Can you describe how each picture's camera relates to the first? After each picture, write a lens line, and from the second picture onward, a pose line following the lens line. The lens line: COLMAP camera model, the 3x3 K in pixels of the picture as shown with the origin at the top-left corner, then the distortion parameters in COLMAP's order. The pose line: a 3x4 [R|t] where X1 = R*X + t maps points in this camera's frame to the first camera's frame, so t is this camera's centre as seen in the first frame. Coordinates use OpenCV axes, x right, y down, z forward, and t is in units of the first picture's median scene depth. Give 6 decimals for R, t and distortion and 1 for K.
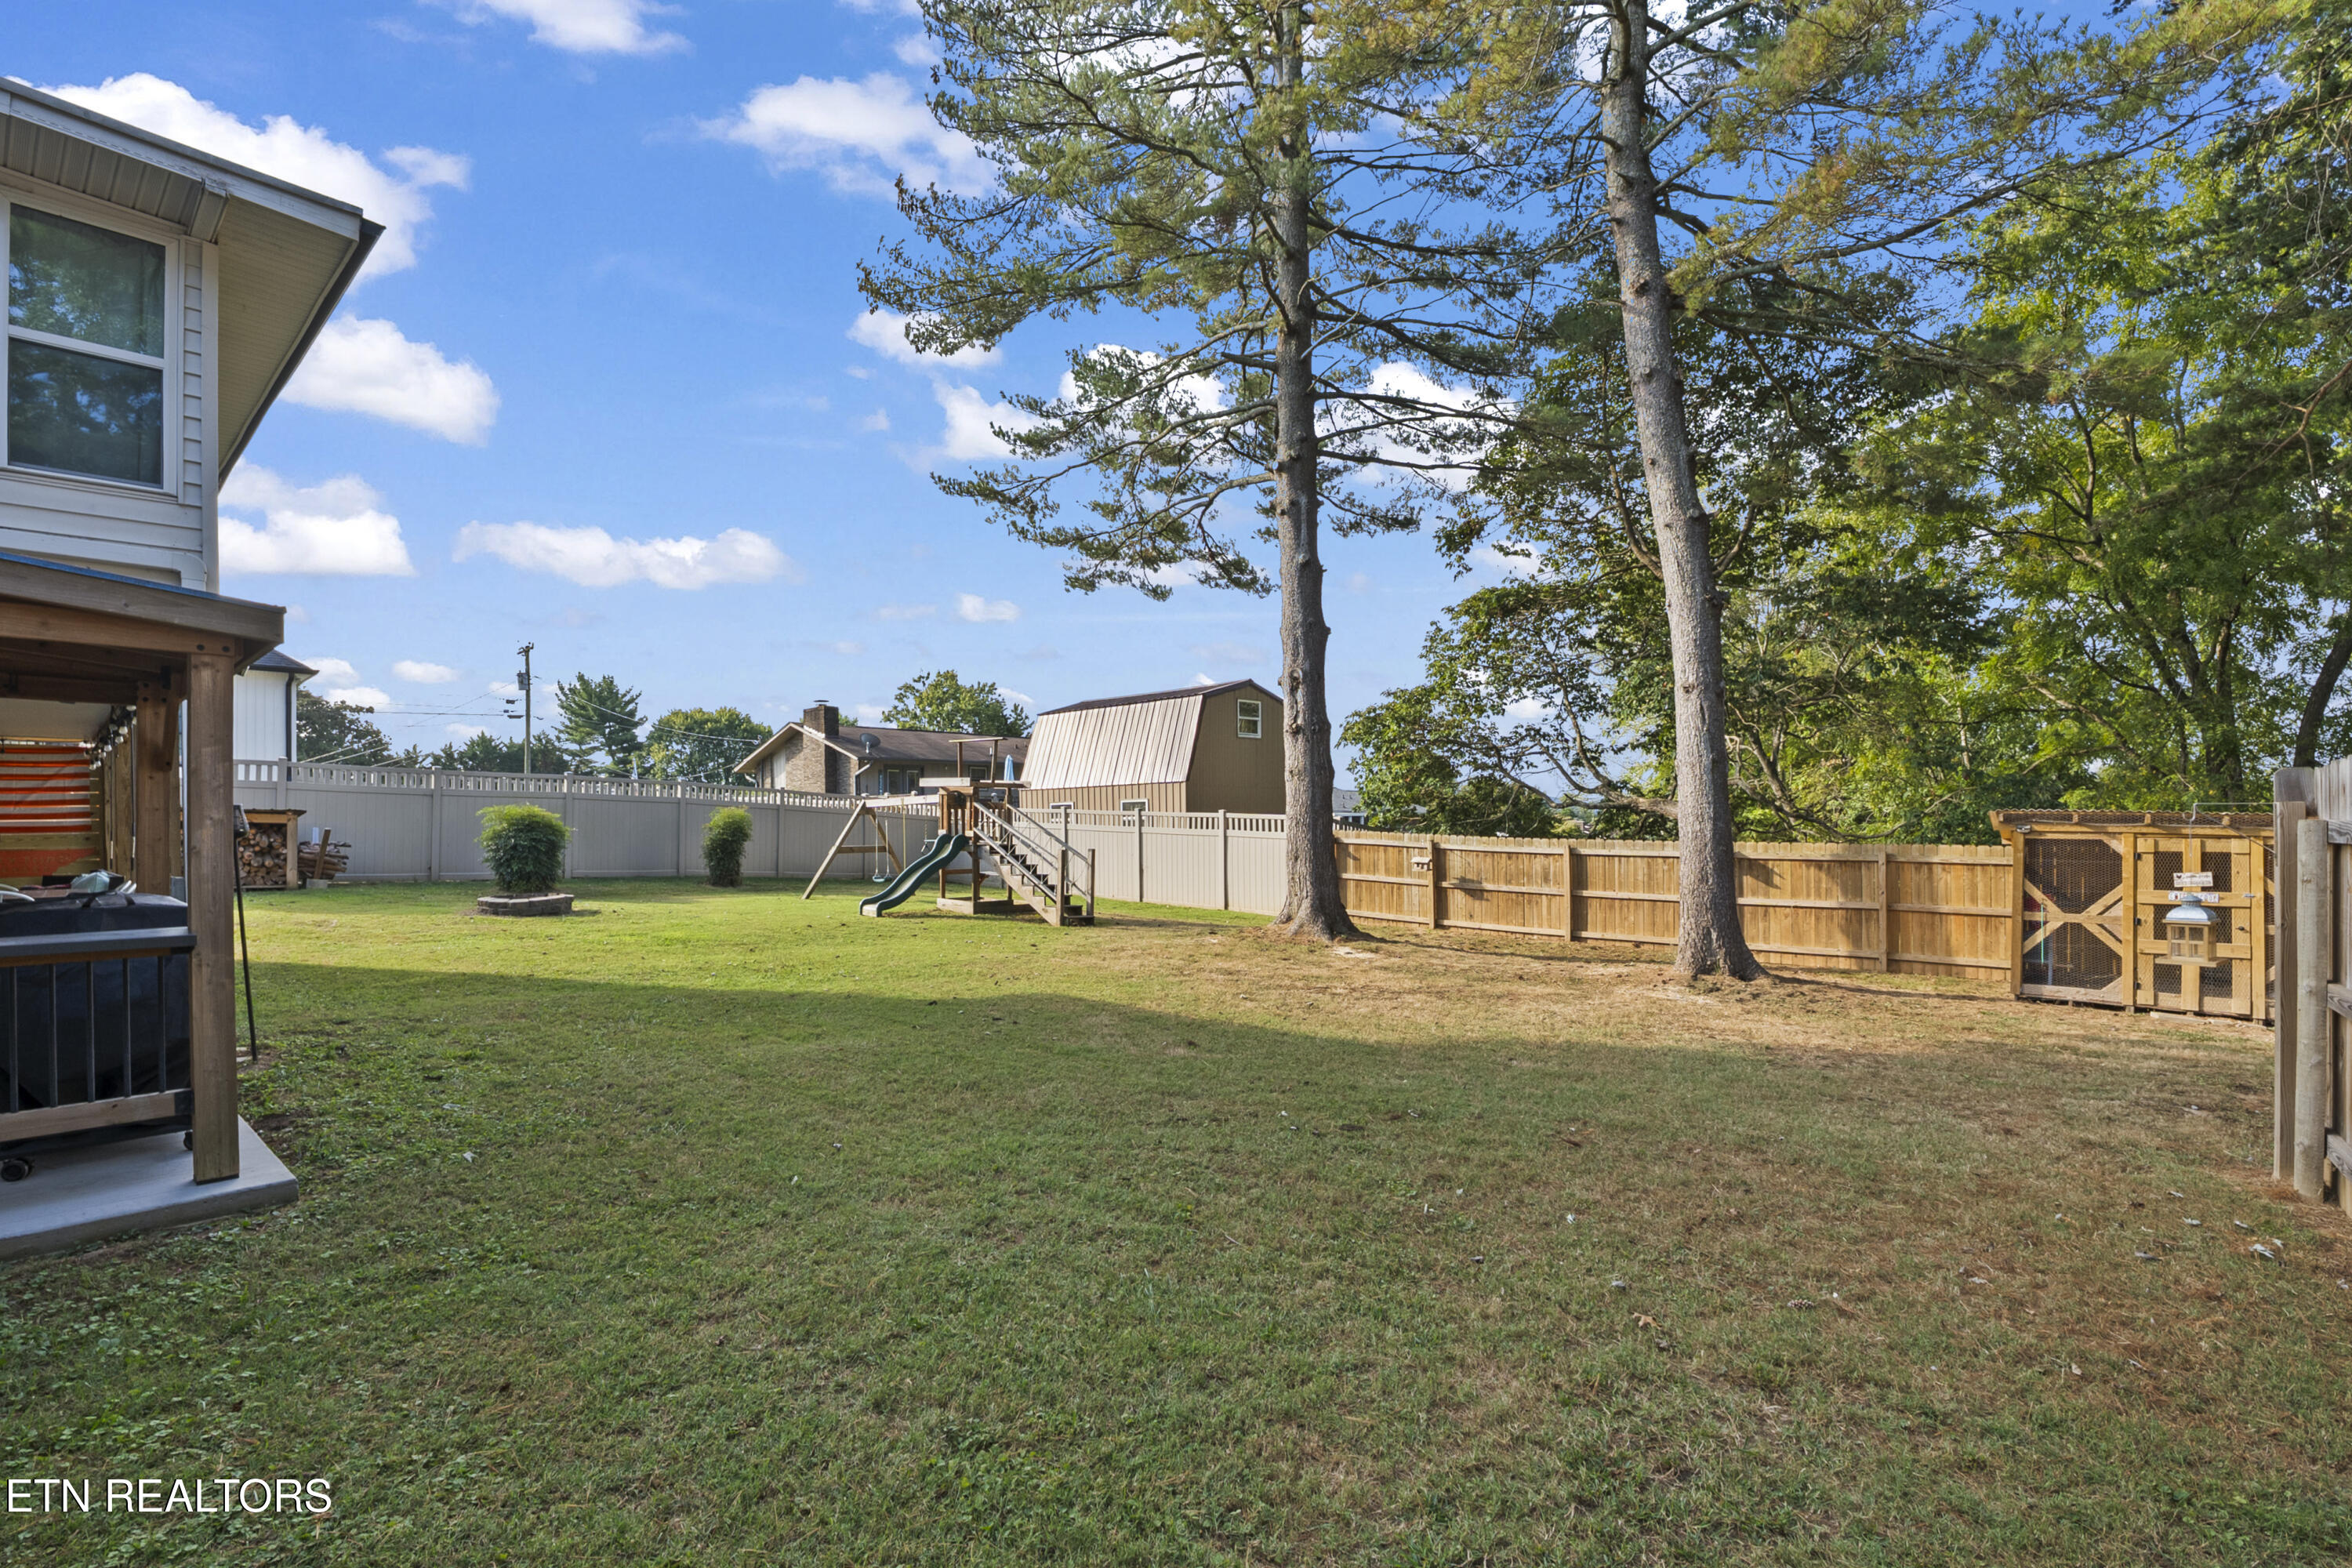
lens RADIAL K [[1042.6, 0, 1119.5], [0, 1042.6, 841.4], [0, 0, 1]] dist [-0.046788, 0.005338]
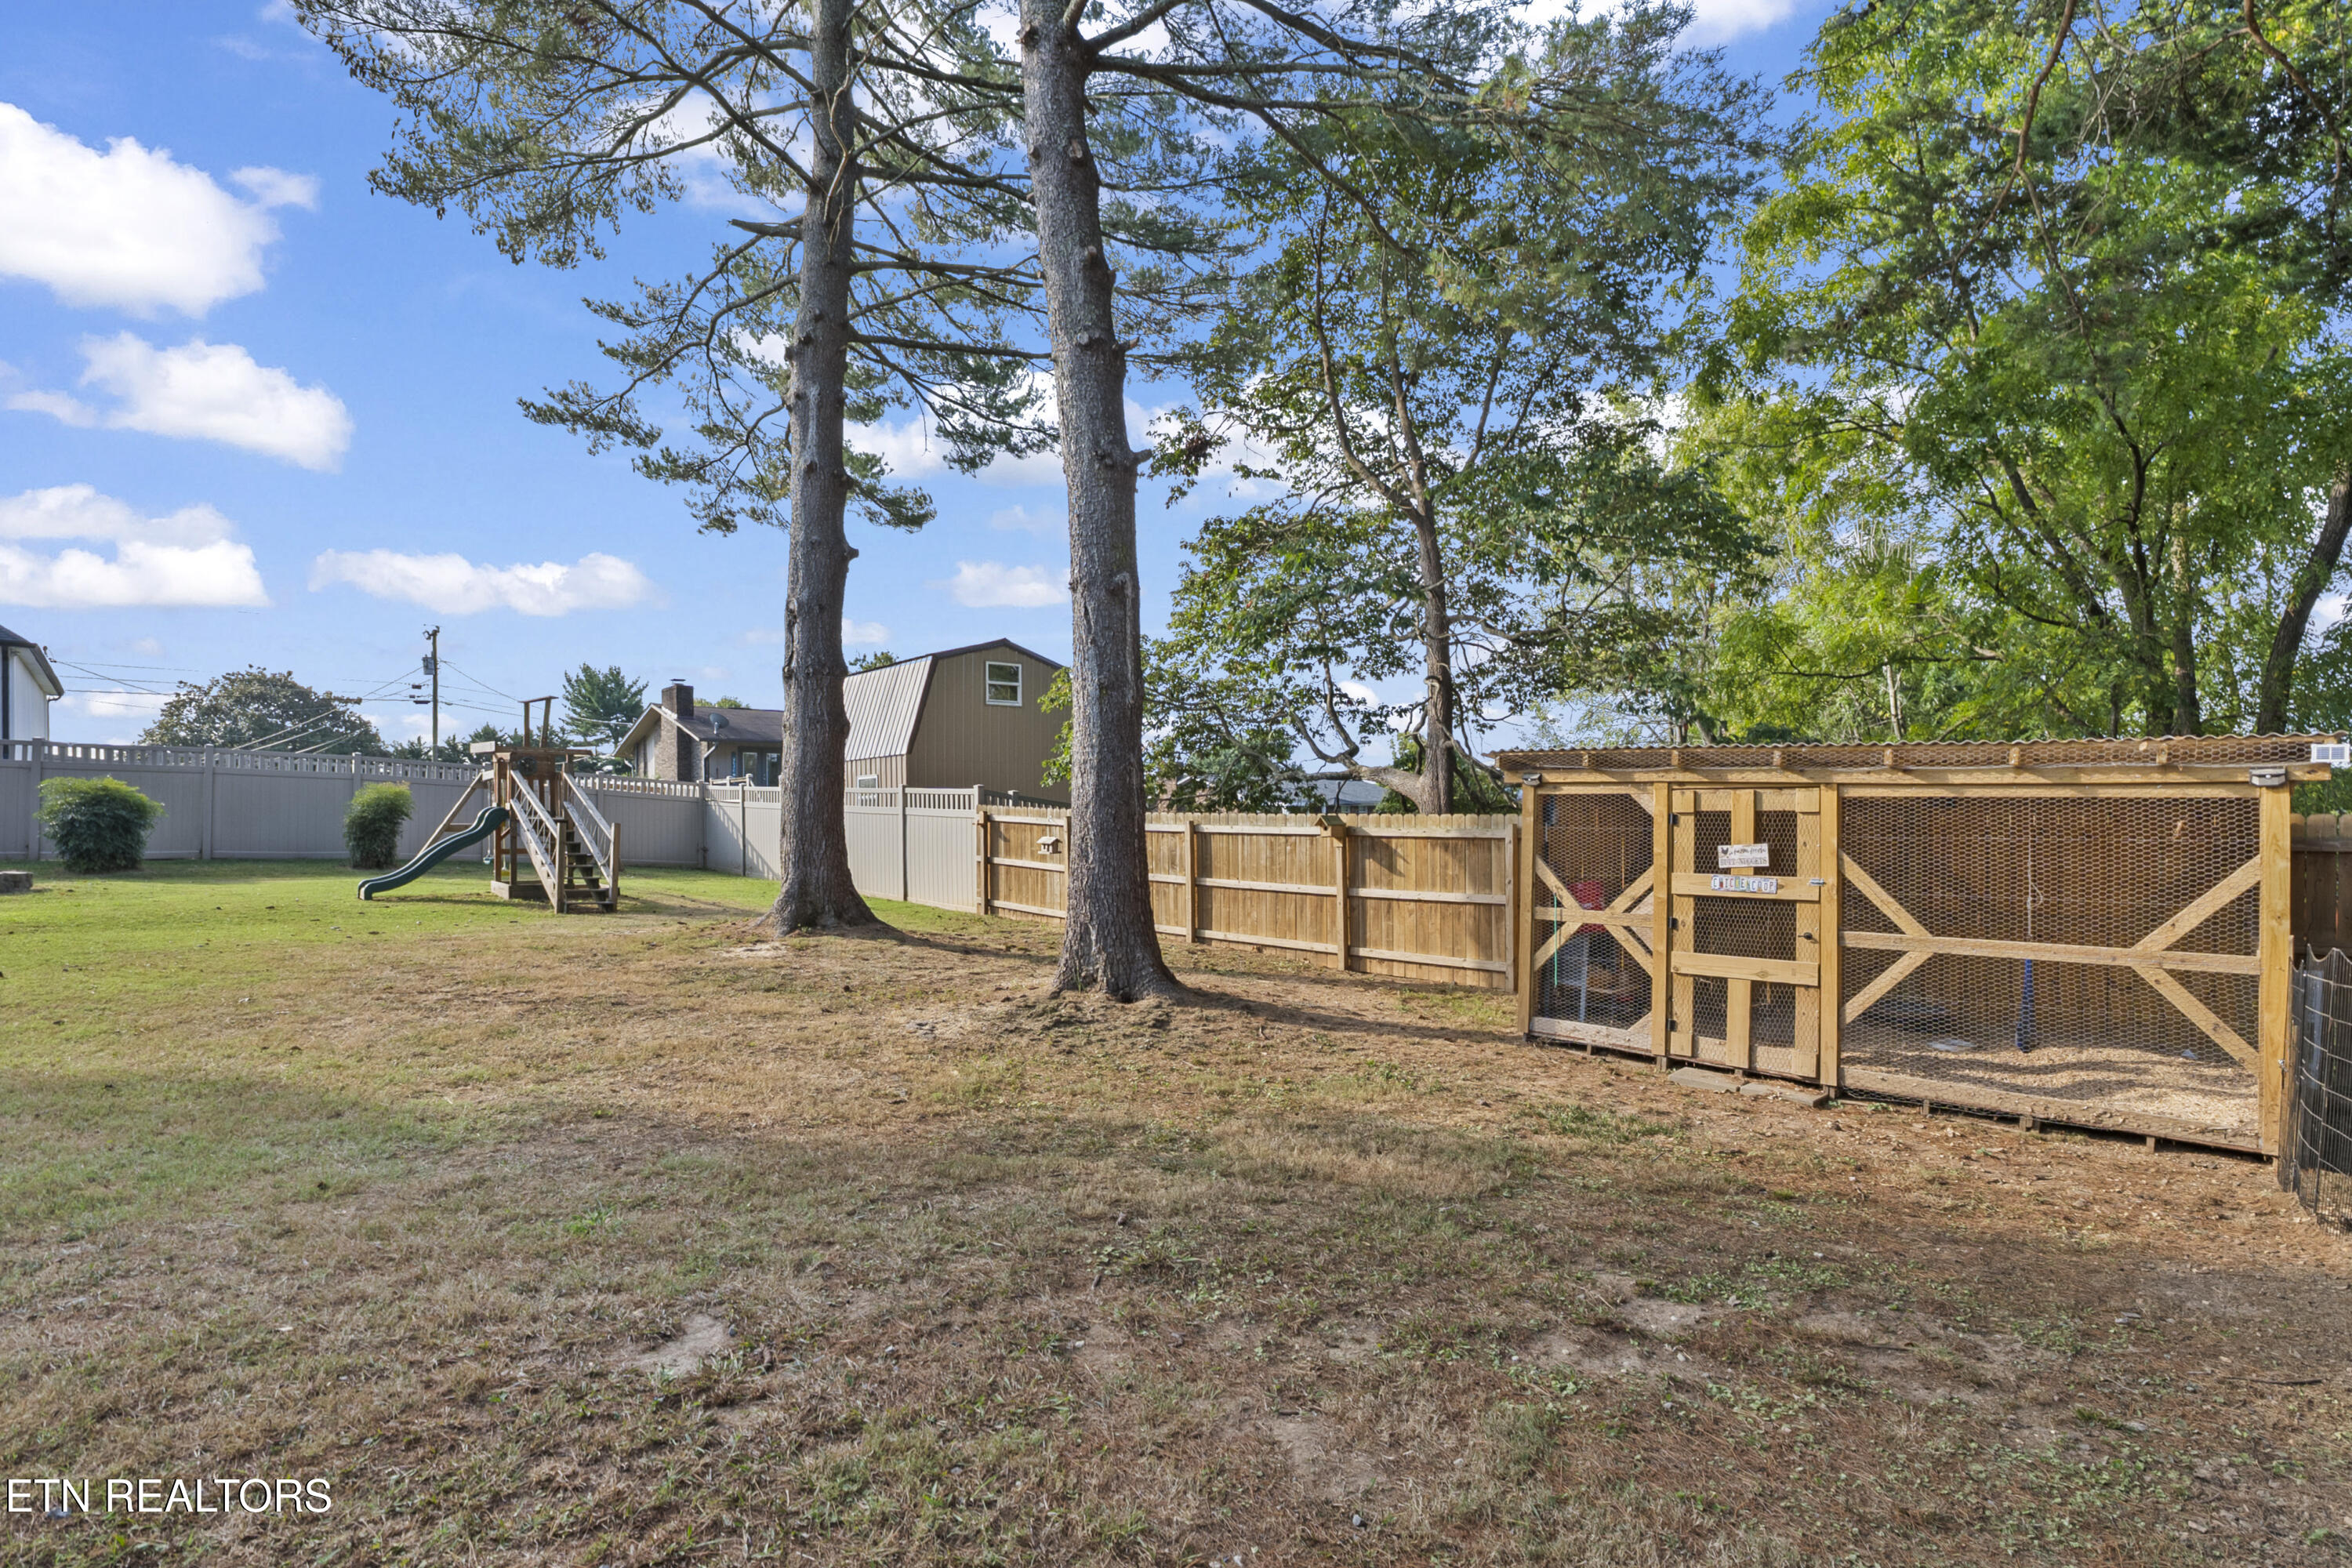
lens RADIAL K [[1042.6, 0, 1150.5], [0, 1042.6, 839.4], [0, 0, 1]] dist [-0.046788, 0.005338]
pose [[0.996504, 0.003725, -0.083465, 0.525391], [-0.003747, 0.999993, -0.000108, 0.020259], [0.083464, 0.000420, 0.996511, 0.228636]]
